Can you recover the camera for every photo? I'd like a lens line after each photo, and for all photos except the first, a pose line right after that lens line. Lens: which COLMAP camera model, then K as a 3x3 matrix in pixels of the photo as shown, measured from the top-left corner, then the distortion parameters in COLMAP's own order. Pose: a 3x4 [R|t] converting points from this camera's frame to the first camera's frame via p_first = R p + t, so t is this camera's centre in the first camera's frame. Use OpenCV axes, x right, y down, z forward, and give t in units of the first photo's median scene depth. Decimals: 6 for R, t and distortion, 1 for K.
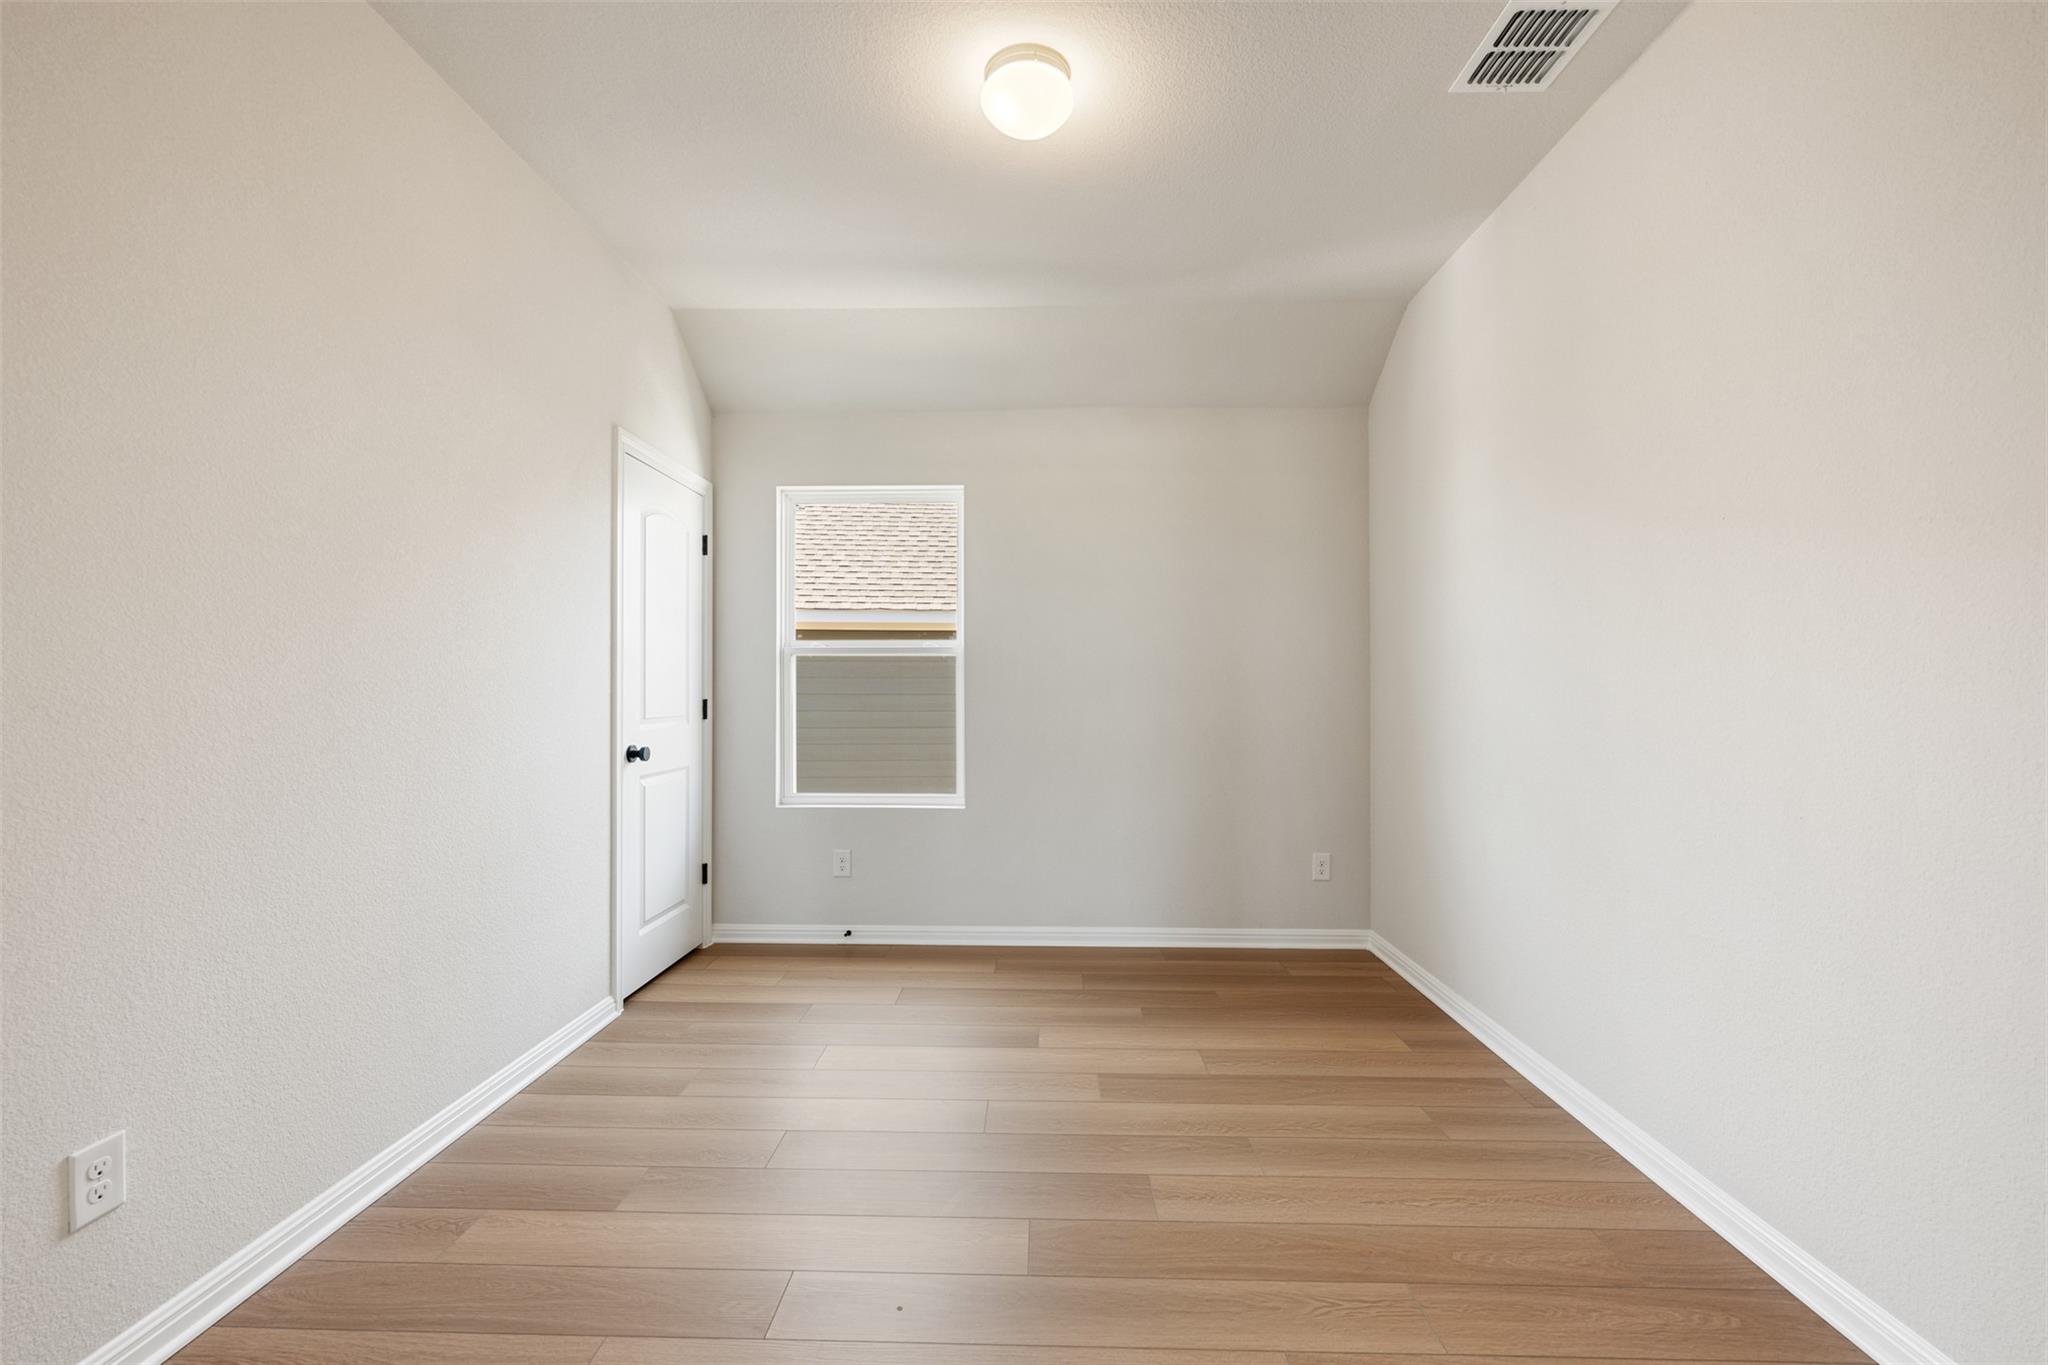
lens RADIAL K [[839.3, 0, 1019.5], [0, 839.3, 685.1], [0, 0, 1]] dist [-0.000271, 0.000029]
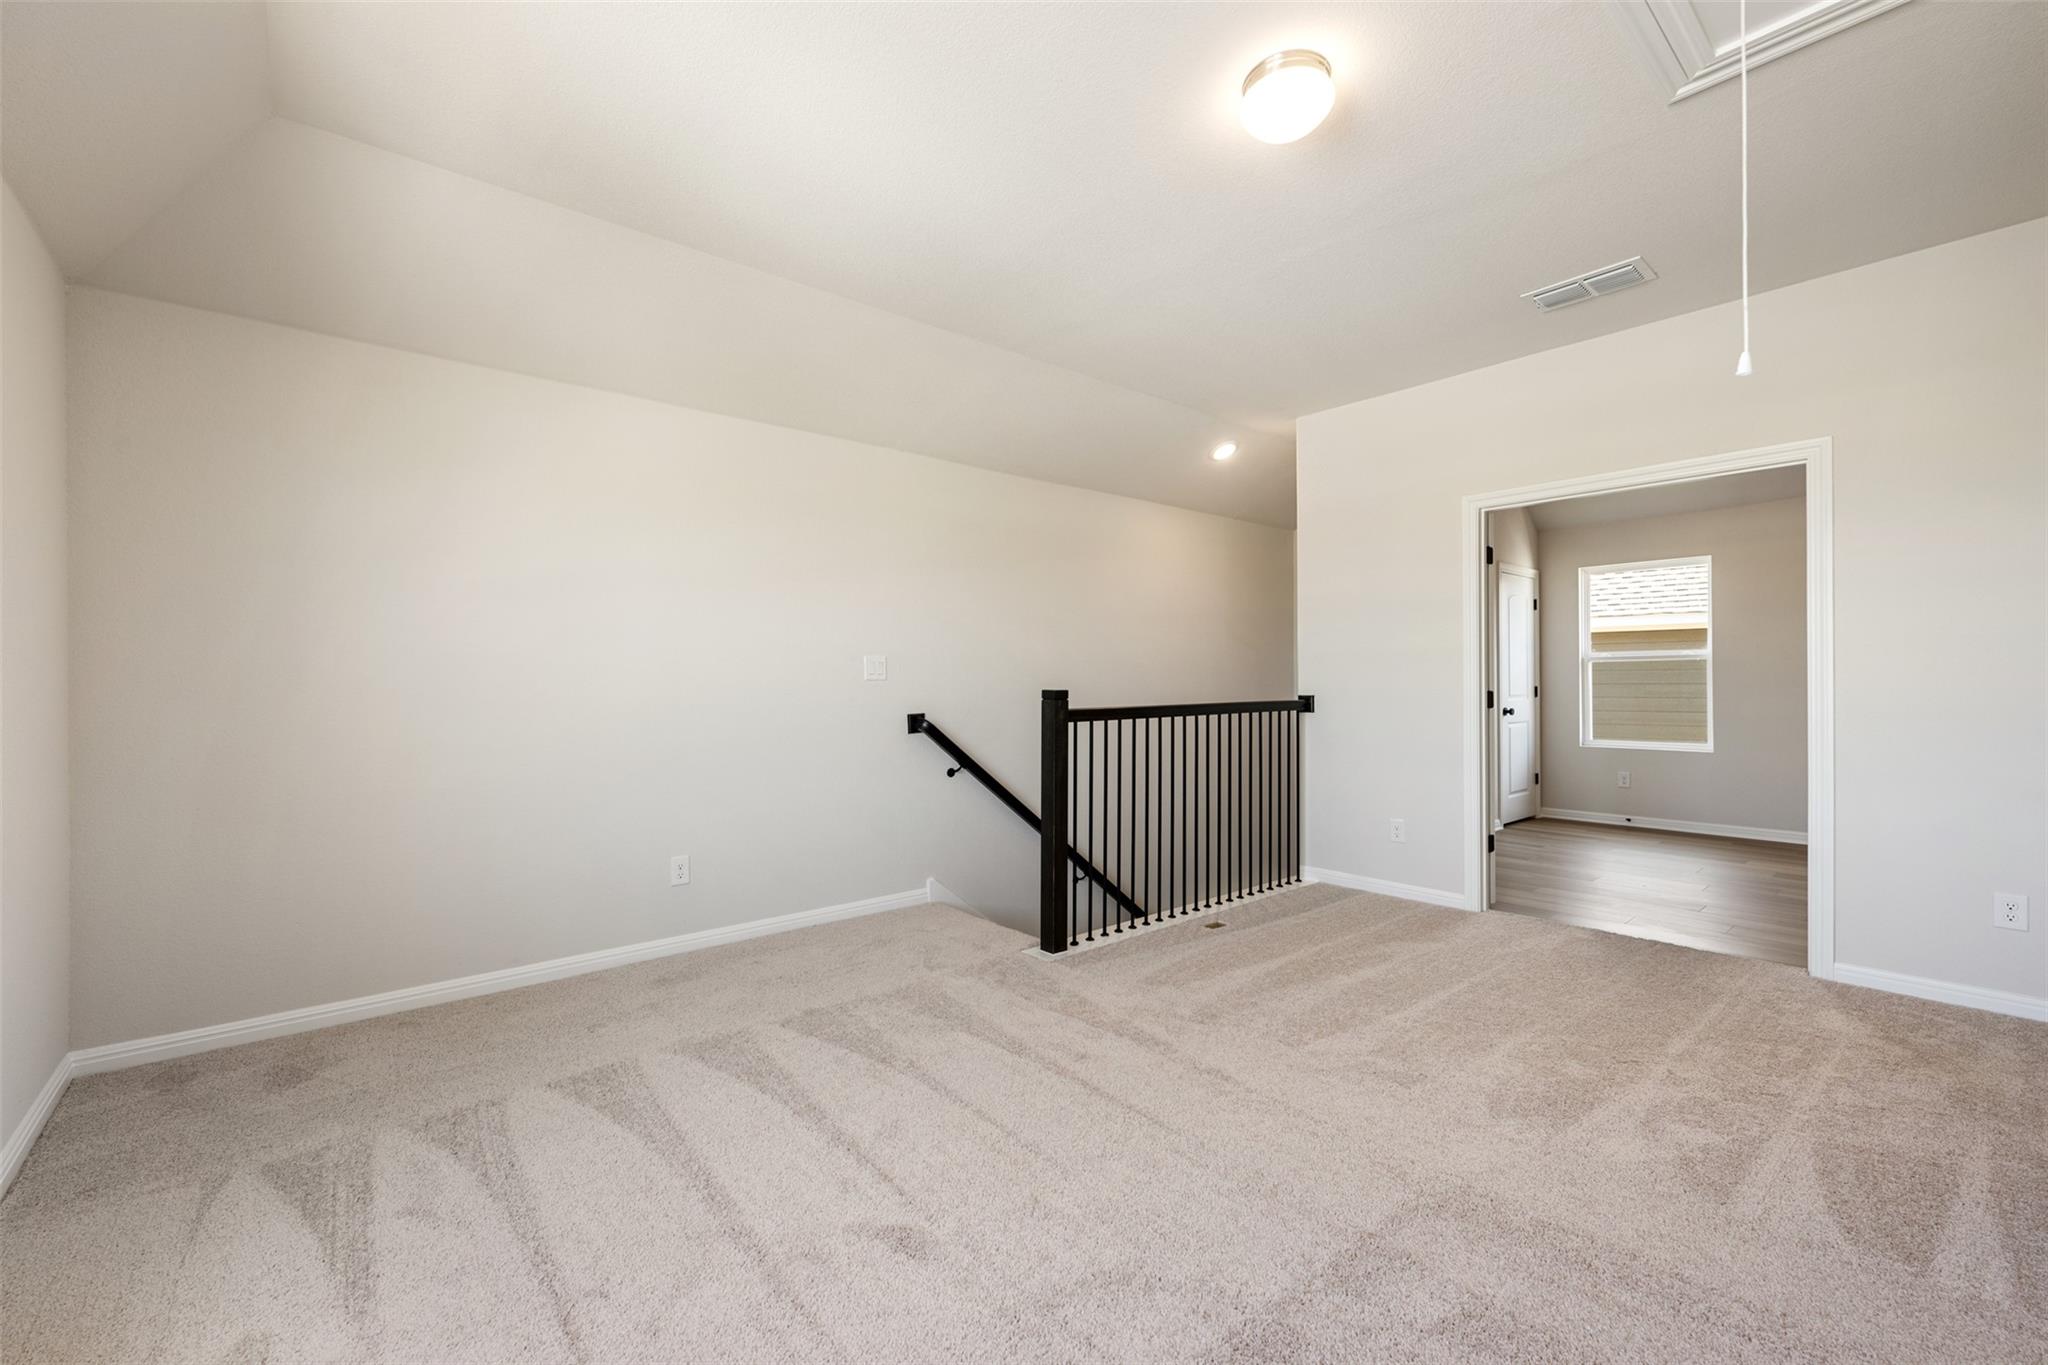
lens RADIAL K [[839.3, 0, 1019.5], [0, 839.3, 685.1], [0, 0, 1]] dist [-0.000271, 0.000029]
pose [[0.668913, -0.005771, -0.743319, 0.248997], [0.014003, 0.999890, 0.004839, -0.011074], [0.743209, -0.013645, 0.668920, -1.115797]]
